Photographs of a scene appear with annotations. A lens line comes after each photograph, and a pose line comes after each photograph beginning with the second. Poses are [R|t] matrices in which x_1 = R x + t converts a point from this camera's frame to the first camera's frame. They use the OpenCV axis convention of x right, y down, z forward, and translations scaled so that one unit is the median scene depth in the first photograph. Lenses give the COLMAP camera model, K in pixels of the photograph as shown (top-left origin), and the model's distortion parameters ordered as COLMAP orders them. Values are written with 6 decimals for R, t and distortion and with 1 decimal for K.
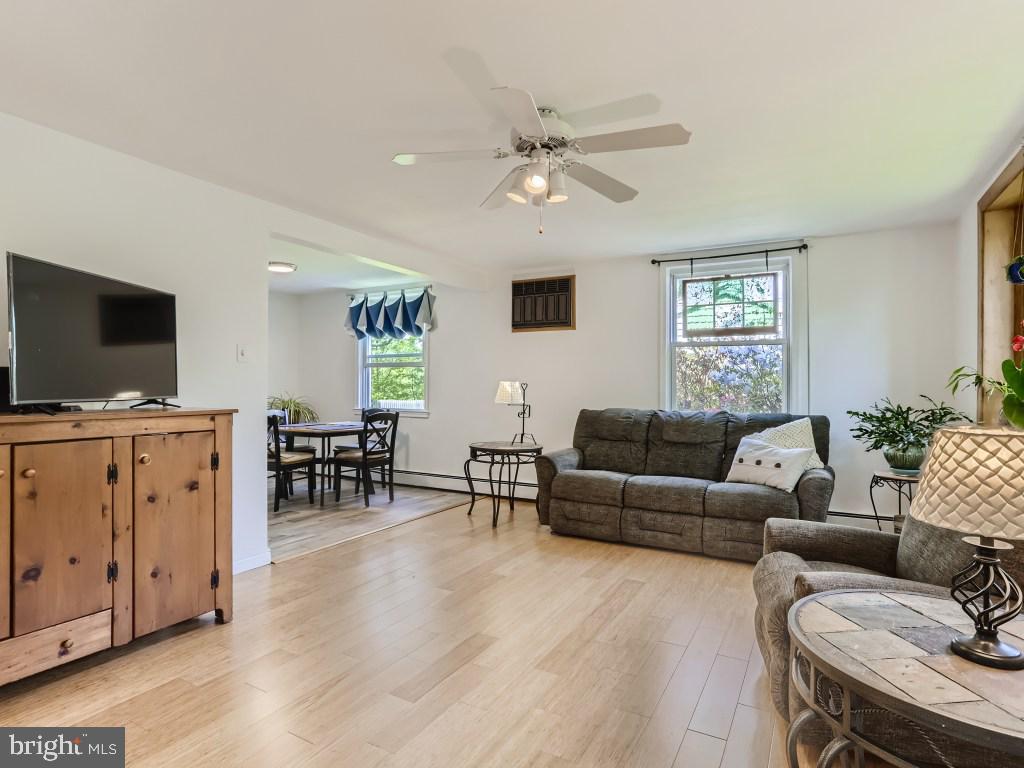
lens RADIAL K [[571.7, 0, 512.0], [0, 571.7, 384.0], [0, 0, 1]] dist [-0.000039, 0.000255]
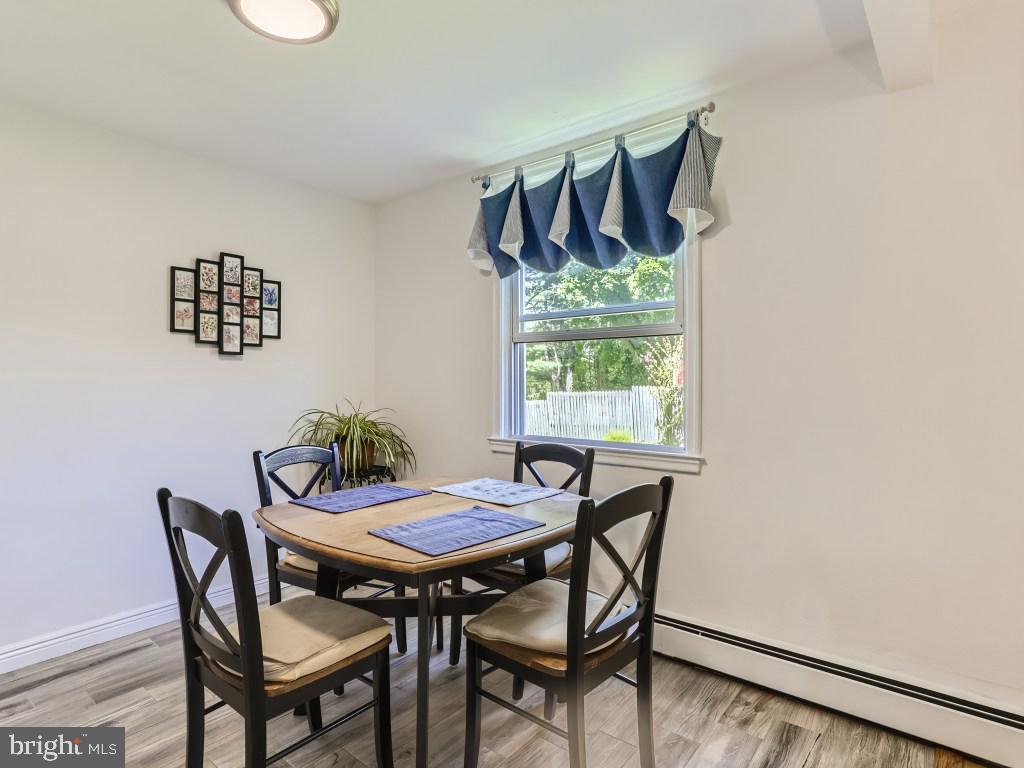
lens RADIAL K [[571.7, 0, 512.0], [0, 571.7, 384.0], [0, 0, 1]] dist [-0.000039, 0.000255]
pose [[0.987407, -0.004714, -0.158131, -0.202764], [0.004442, 0.999988, -0.002073, 0.002632], [0.158139, 0.001344, 0.987416, 0.608627]]
